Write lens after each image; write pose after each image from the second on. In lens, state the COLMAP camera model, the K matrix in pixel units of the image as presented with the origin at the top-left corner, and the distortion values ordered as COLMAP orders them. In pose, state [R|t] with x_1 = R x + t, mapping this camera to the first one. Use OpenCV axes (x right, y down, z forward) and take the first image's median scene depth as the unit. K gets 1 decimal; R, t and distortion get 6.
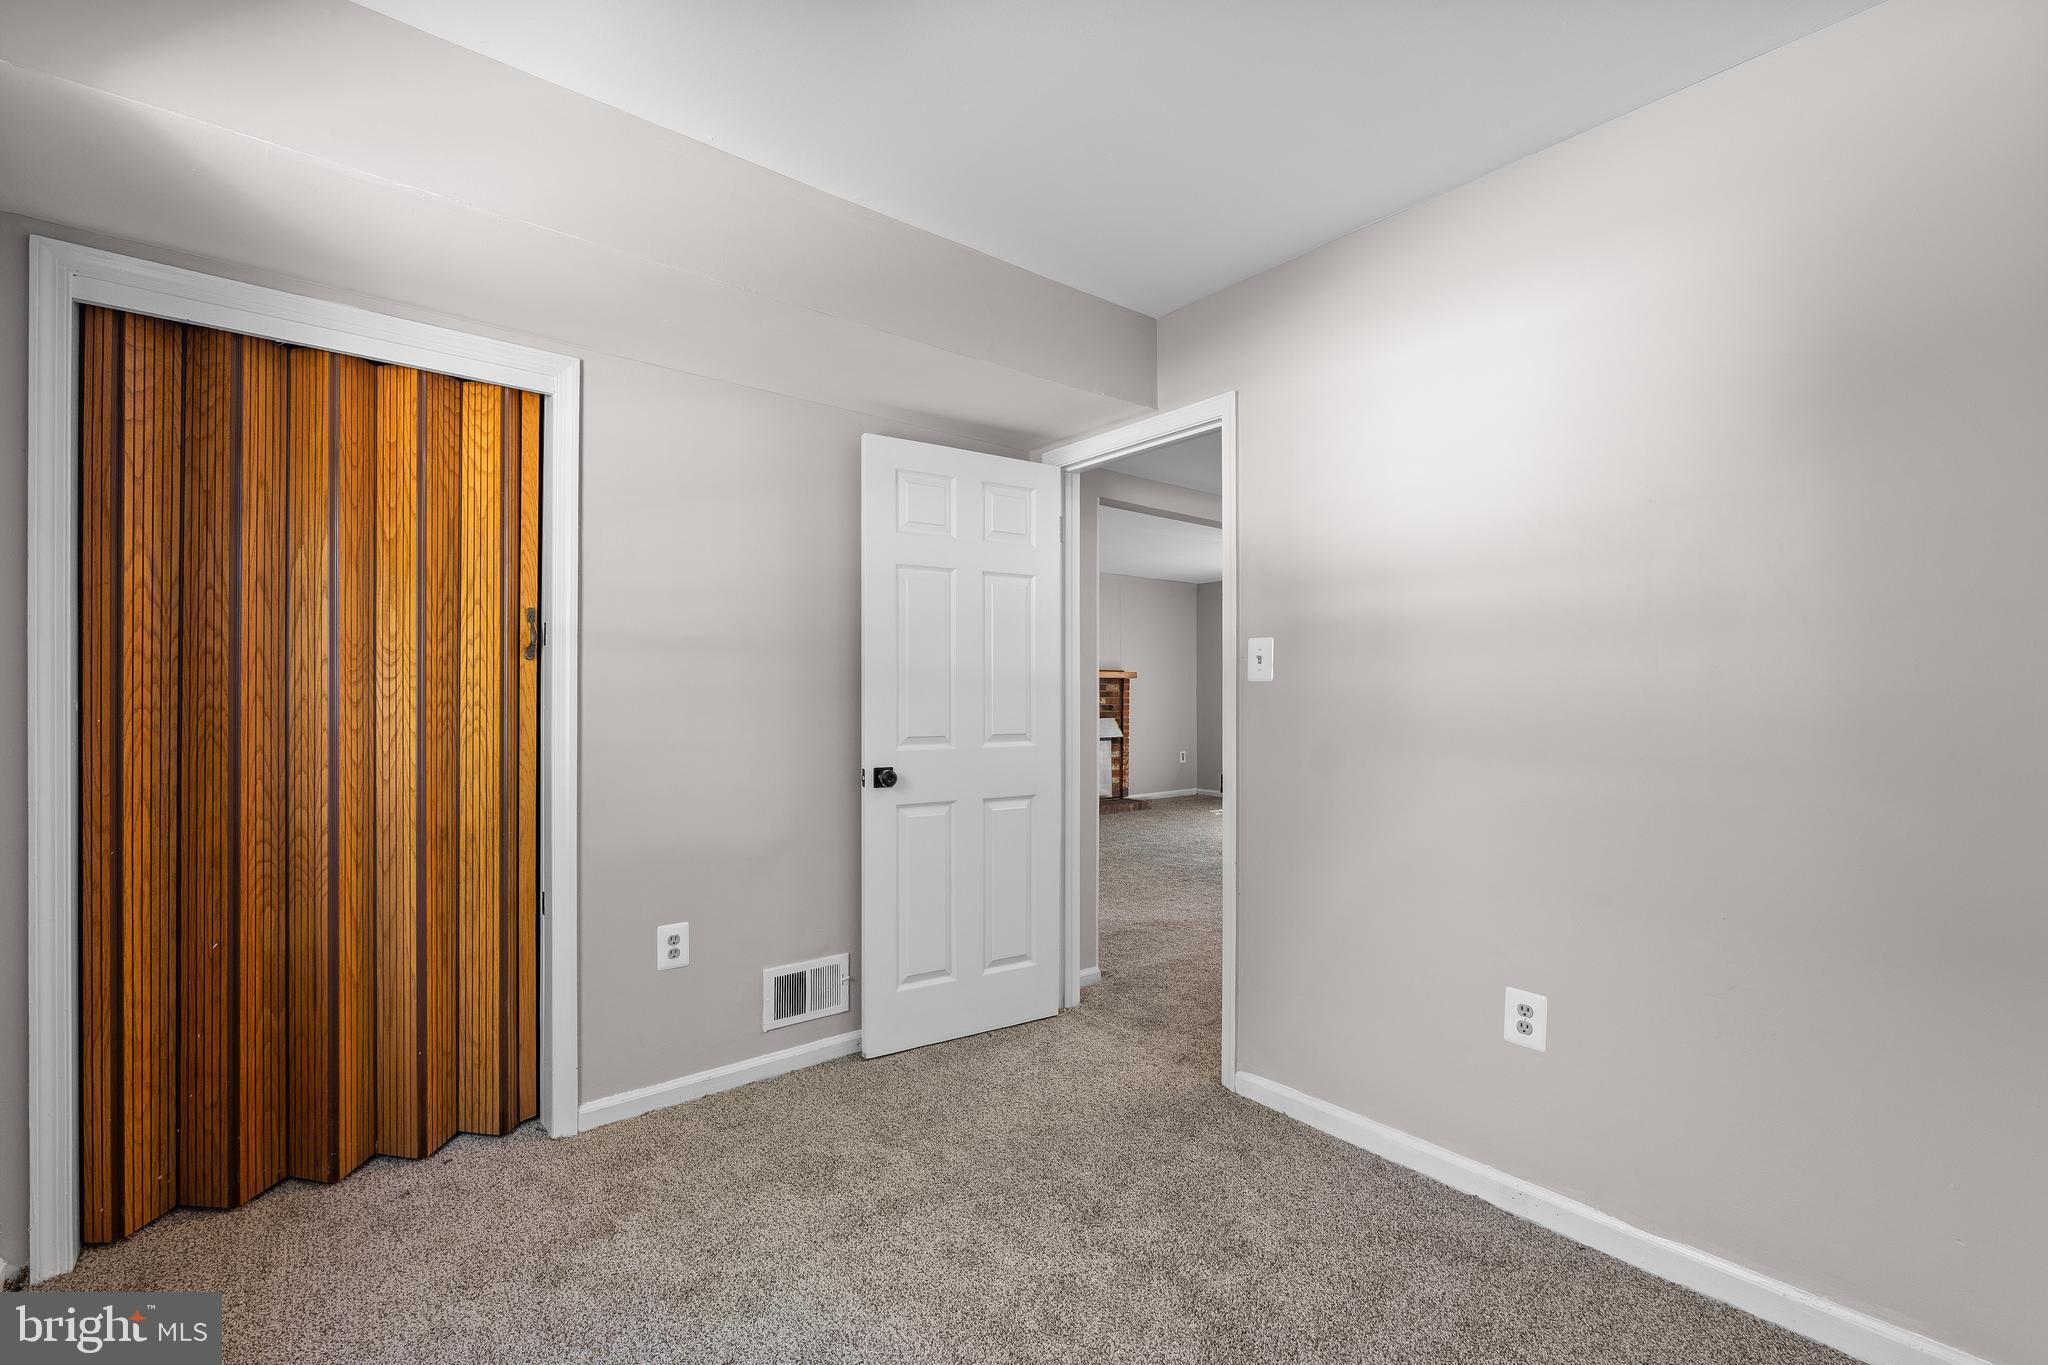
lens RADIAL K [[889.9, 0, 1020.3], [0, 889.9, 686.8], [0, 0, 1]] dist [-0.001388, -0.001124]
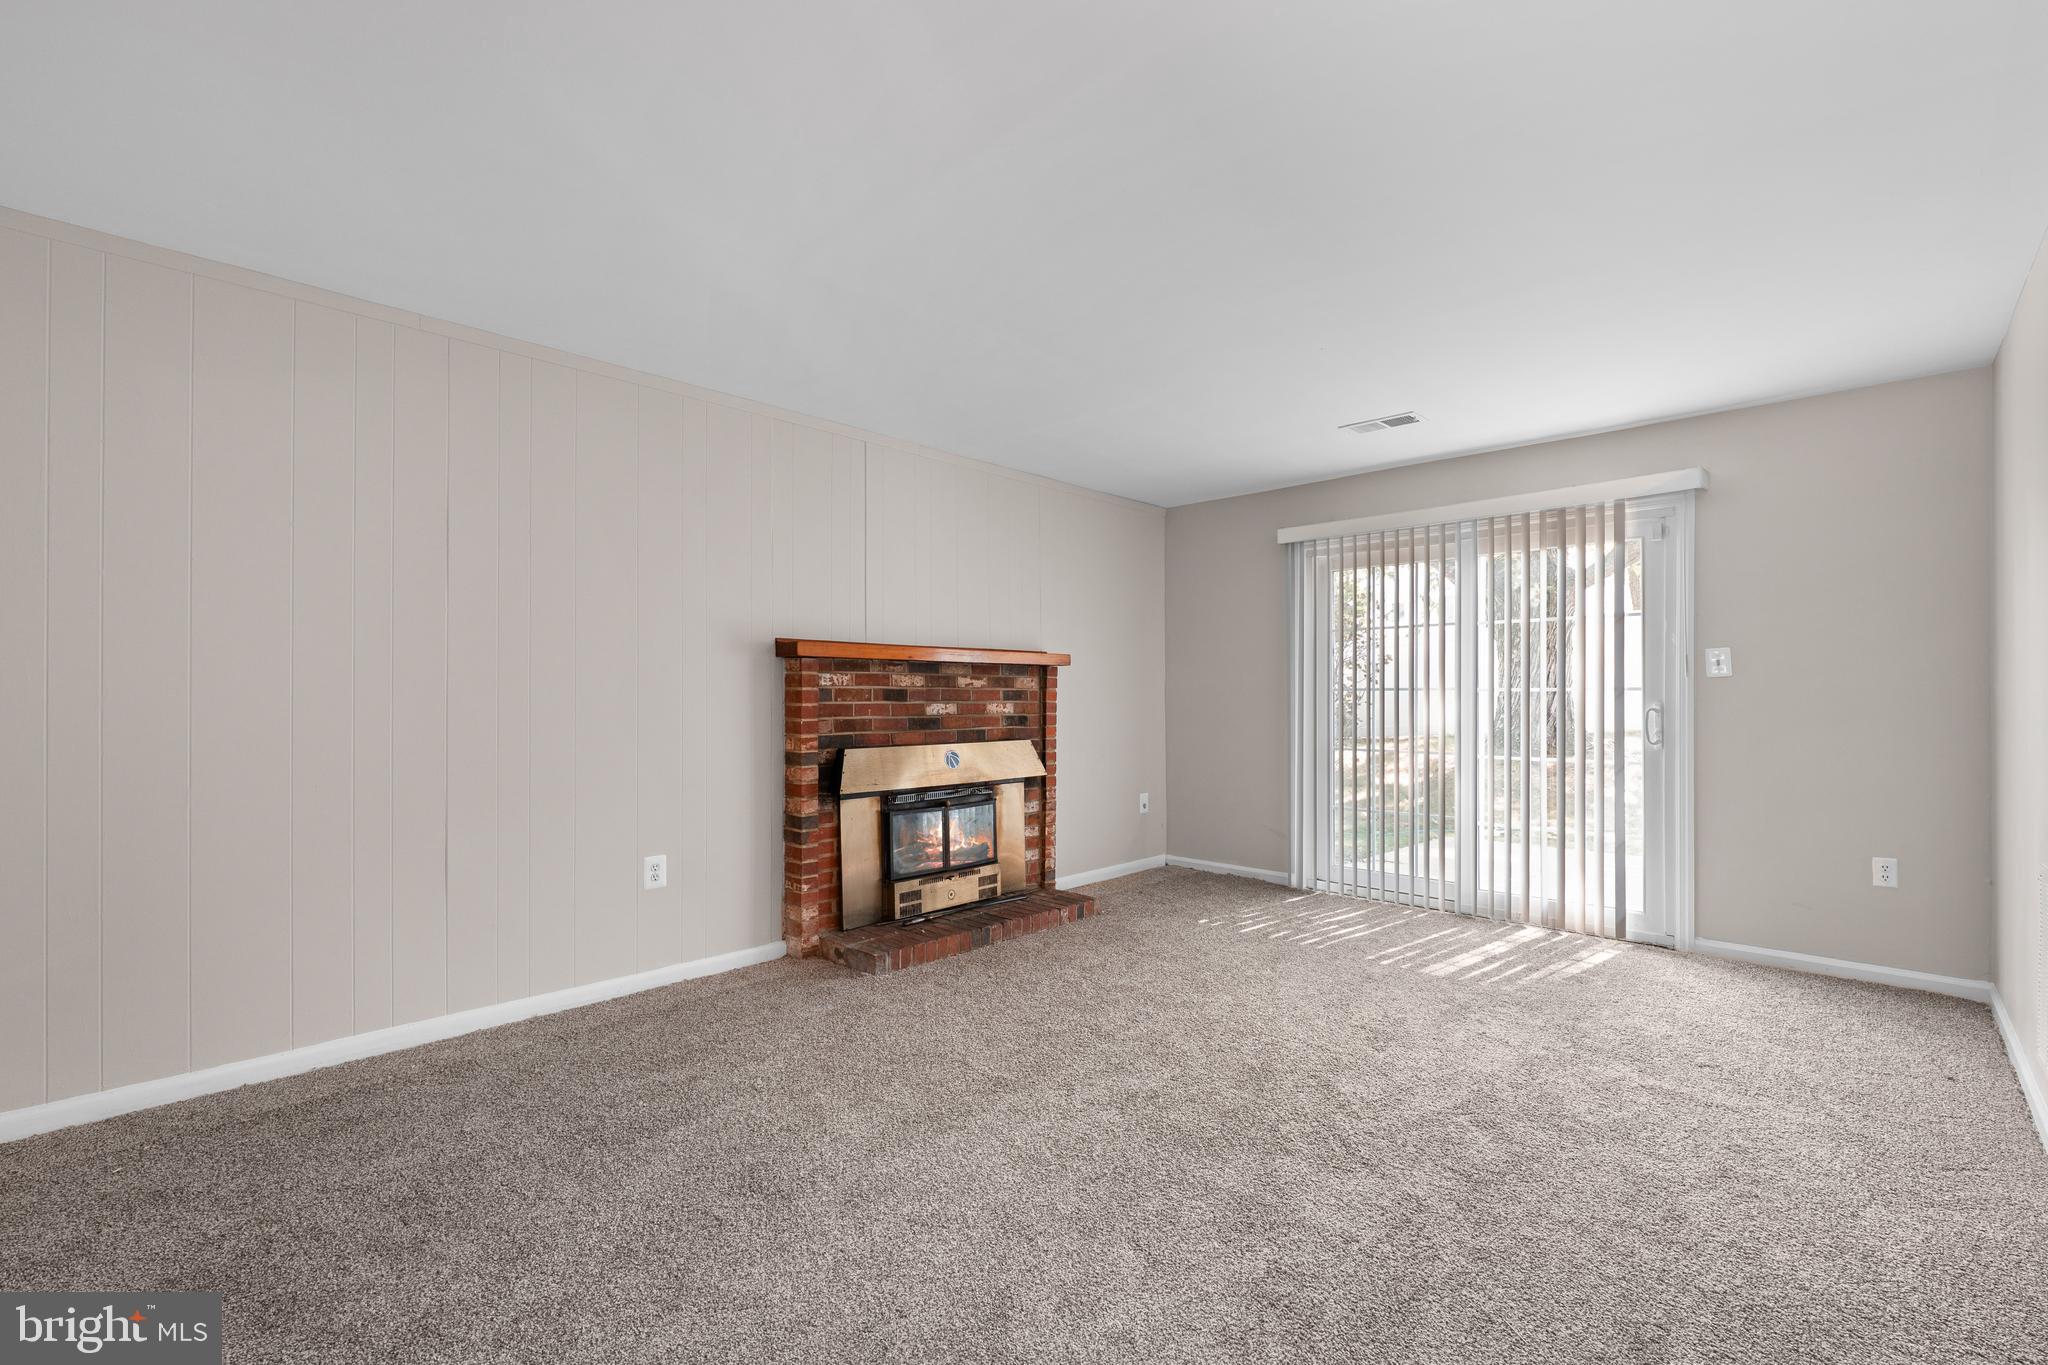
lens RADIAL K [[889.9, 0, 1008.0], [0, 889.9, 698.4], [0, 0, 1]] dist [-0.001388, -0.001124]
pose [[0.995056, -0.005200, 0.099177, 0.039740], [0.003867, 0.999900, 0.013630, 0.002938], [-0.099238, -0.013179, 0.994976, 0.468197]]
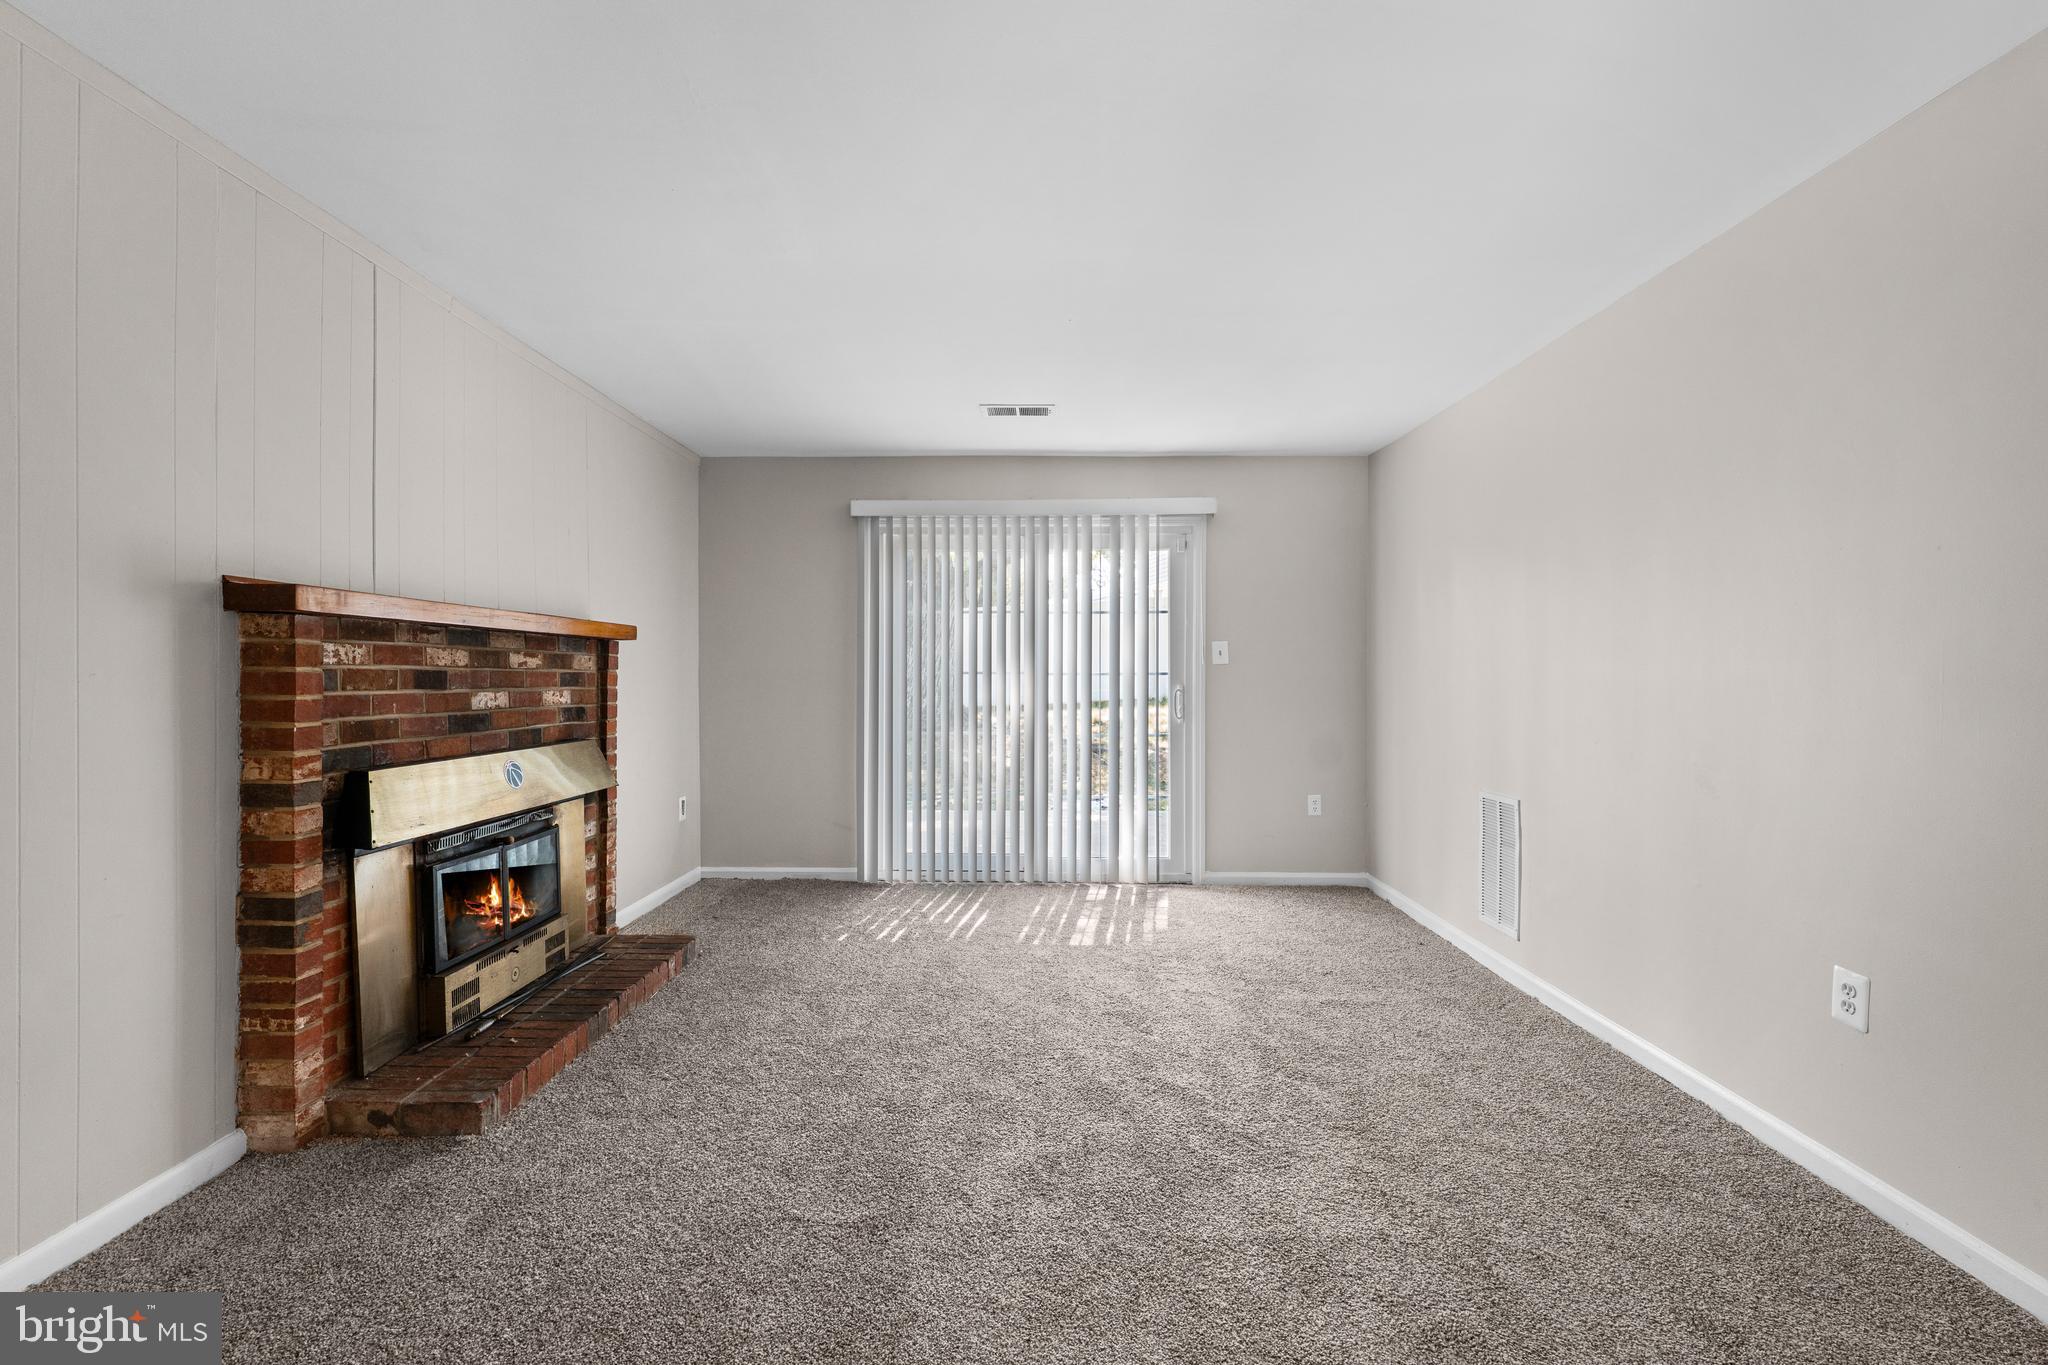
lens RADIAL K [[889.9, 0, 1026.0], [0, 889.9, 674.1], [0, 0, 1]] dist [-0.001388, -0.001124]
pose [[0.651158, -0.002944, 0.758936, -0.067187], [-0.005220, 0.999951, 0.008358, 0.001971], [-0.758924, -0.009404, 0.651111, 0.593837]]
